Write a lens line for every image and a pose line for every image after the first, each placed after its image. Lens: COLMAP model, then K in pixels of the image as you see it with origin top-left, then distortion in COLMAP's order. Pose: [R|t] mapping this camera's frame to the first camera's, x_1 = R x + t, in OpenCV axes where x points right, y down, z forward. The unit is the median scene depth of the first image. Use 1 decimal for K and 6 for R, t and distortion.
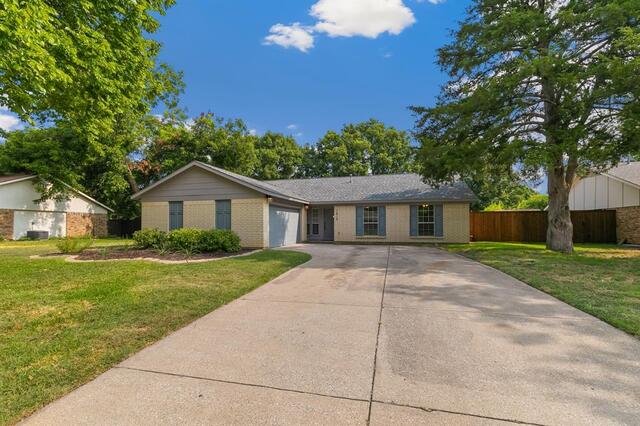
lens RADIAL K [[295.0, 0, 316.1], [0, 295.0, 218.2], [0, 0, 1]] dist [0.007238, -0.002238]
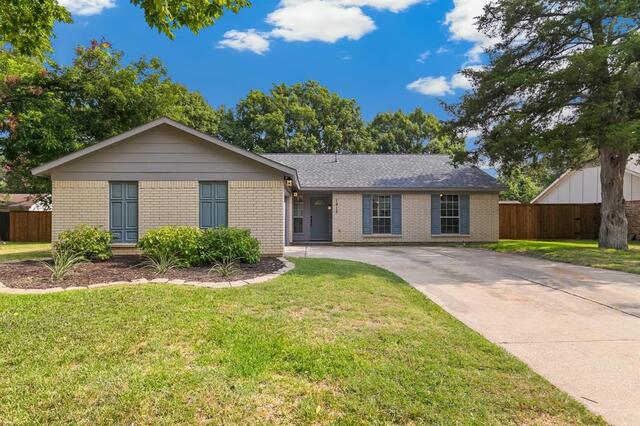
lens RADIAL K [[389.6, 0, 317.4], [0, 389.6, 212.0], [0, 0, 1]] dist [0.002742, -0.001443]
pose [[0.953009, 0.005637, 0.302889, -0.271289], [-0.007827, 0.999951, 0.006018, -0.002120], [-0.302840, -0.008106, 0.953007, 0.101973]]
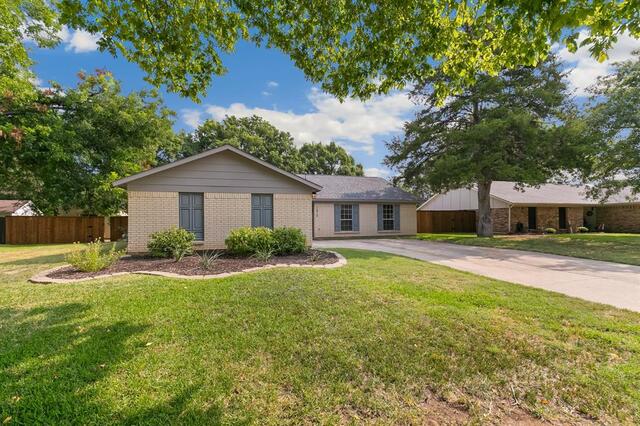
lens RADIAL K [[295.0, 0, 320.1], [0, 295.0, 212.9], [0, 0, 1]] dist [0.007238, -0.002238]
pose [[0.833045, 0.008185, 0.553145, -0.495283], [-0.005524, 0.999964, -0.006478, -0.001616], [-0.553178, 0.002340, 0.833060, 0.147054]]
